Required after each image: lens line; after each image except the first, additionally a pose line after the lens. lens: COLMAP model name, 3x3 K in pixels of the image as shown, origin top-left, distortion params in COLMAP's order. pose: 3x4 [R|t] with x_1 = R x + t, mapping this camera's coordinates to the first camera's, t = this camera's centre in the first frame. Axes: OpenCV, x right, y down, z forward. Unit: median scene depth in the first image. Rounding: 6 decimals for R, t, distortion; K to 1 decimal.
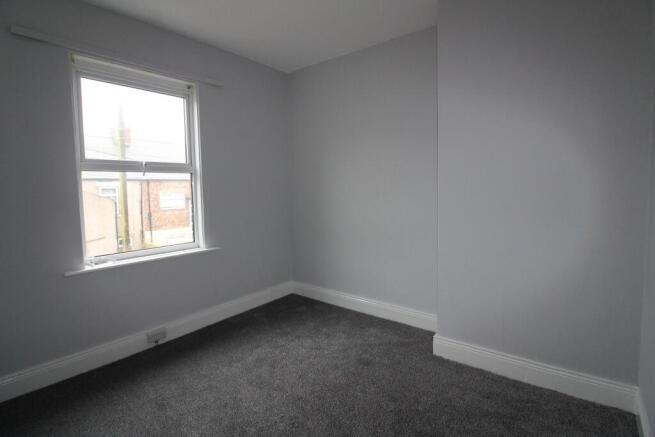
lens RADIAL K [[303.2, 0, 325.1], [0, 303.2, 217.4], [0, 0, 1]] dist [-0.015722, -0.004227]
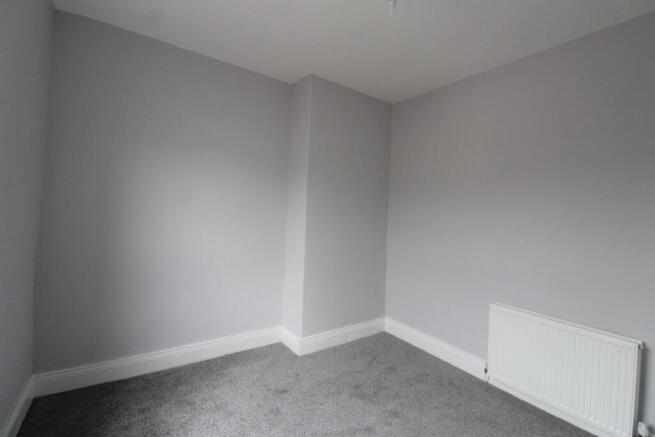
lens RADIAL K [[303.2, 0, 326.7], [0, 303.2, 214.4], [0, 0, 1]] dist [-0.015722, -0.004227]
pose [[0.290915, 0.028460, 0.956325, -0.931493], [0.065425, 0.996626, -0.049561, -0.035491], [-0.954509, 0.076986, 0.288072, 0.649838]]
